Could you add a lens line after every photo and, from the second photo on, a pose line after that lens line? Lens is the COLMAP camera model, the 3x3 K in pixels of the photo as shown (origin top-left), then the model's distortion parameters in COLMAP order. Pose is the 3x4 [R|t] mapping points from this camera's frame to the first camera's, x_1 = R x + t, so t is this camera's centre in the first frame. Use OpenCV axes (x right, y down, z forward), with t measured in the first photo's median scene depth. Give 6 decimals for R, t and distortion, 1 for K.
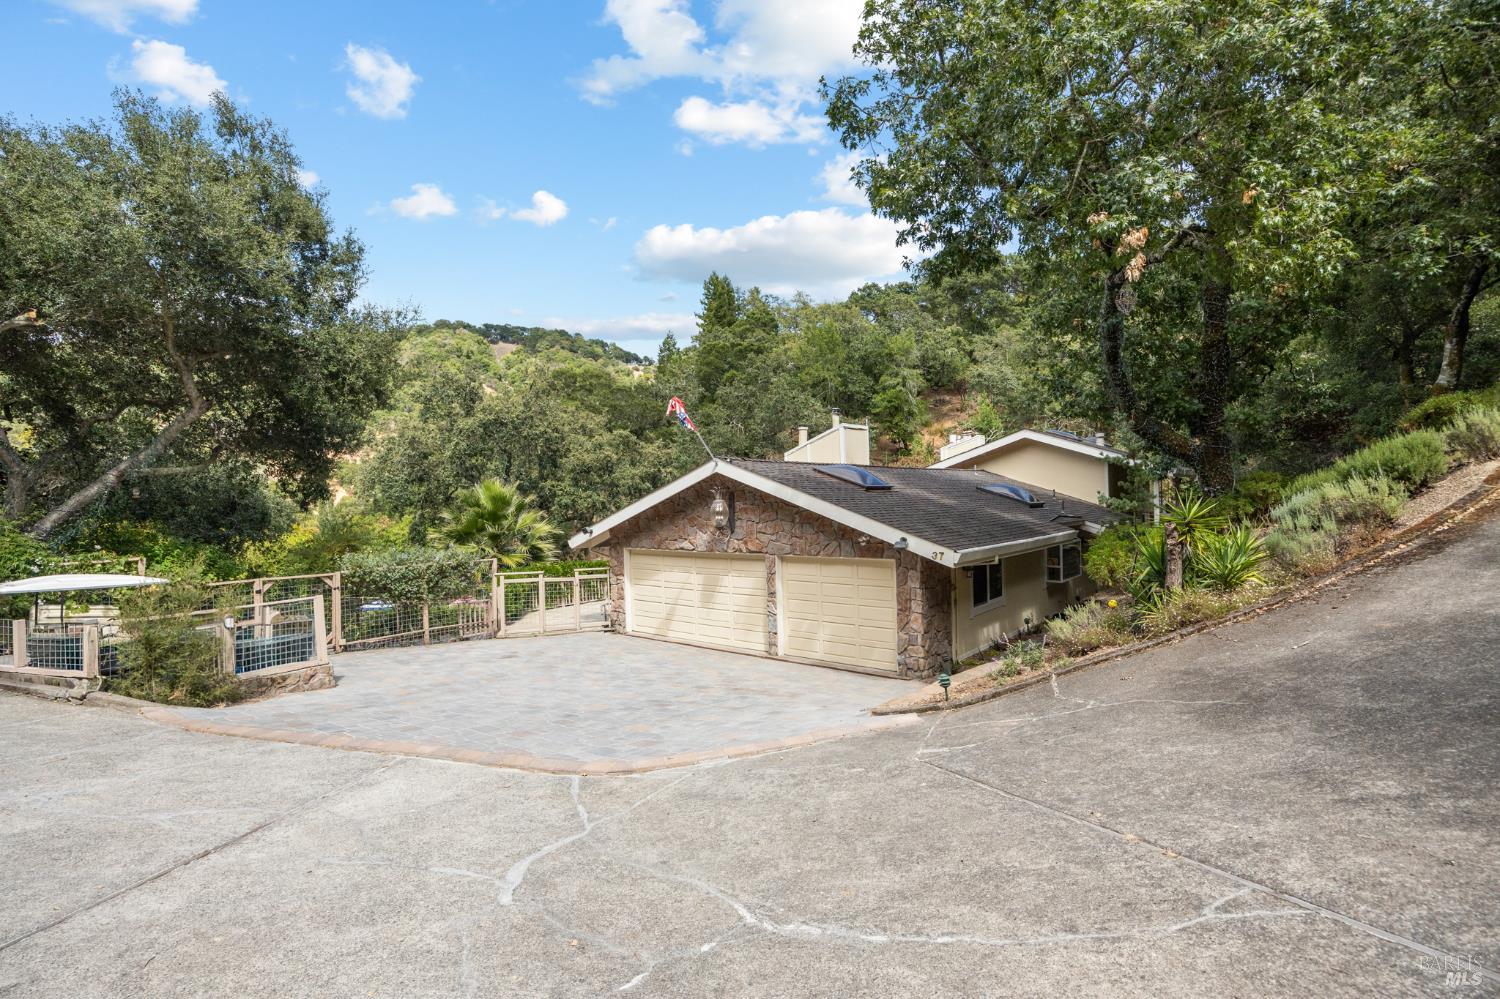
lens RADIAL K [[716.7, 0, 755.0], [0, 716.7, 498.7], [0, 0, 1]] dist [-0.010691, 0.000314]
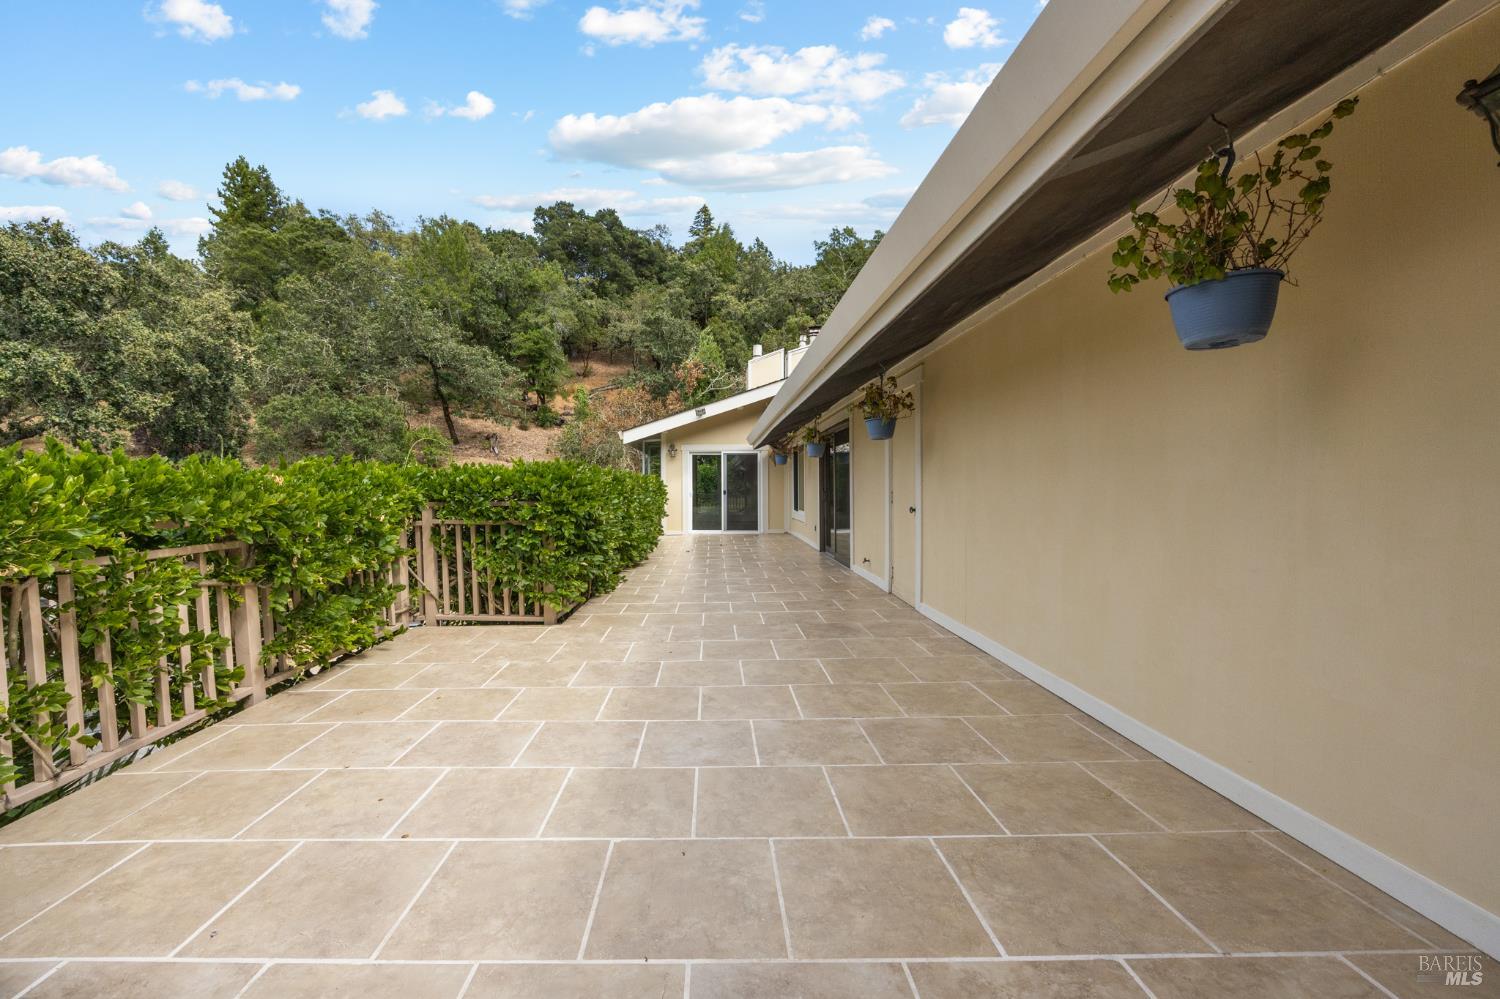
lens RADIAL K [[609.2, 0, 692.6], [0, 609.2, 503.4], [0, 0, 1]] dist [-0.001514, -0.000043]
pose [[0.803797, 0.002257, 0.594899, -0.324717], [-0.013408, 0.999807, 0.014324, 0.142131], [-0.594752, -0.019490, 0.803673, 1.266124]]
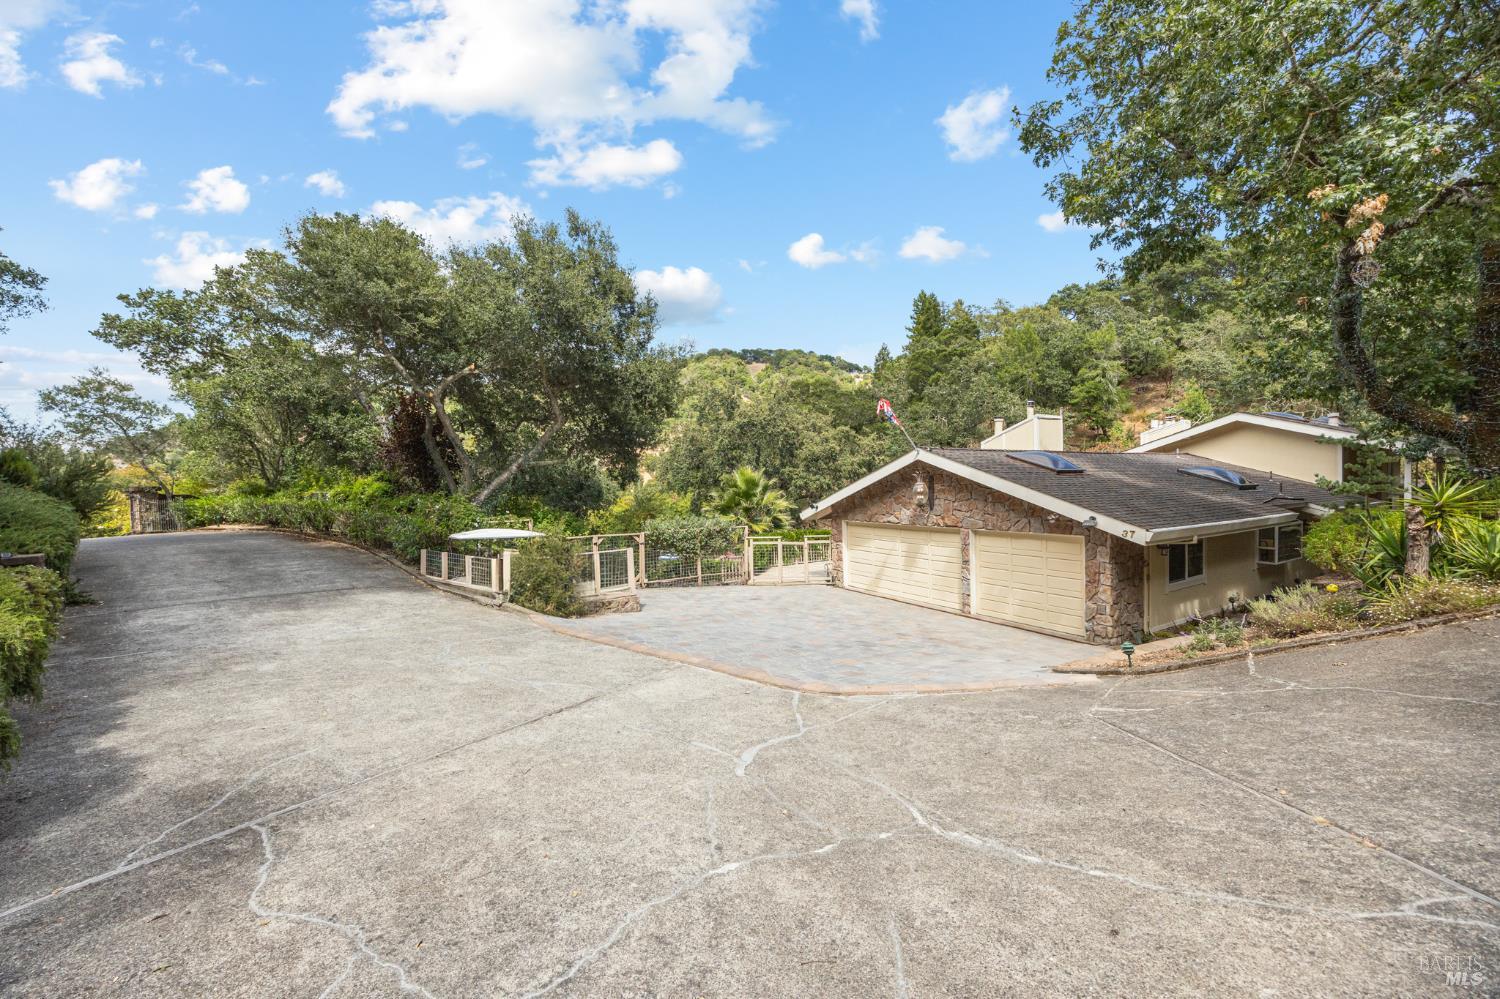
lens RADIAL K [[571.3, 0, 746.7], [0, 571.3, 496.9], [0, 0, 1]] dist [-0.005675, 0.001067]
pose [[0.937695, 0.009001, -0.347344, 0.010389], [0.000637, 0.999618, 0.027624, -0.000179], [0.347460, -0.026124, 0.937331, -0.003856]]
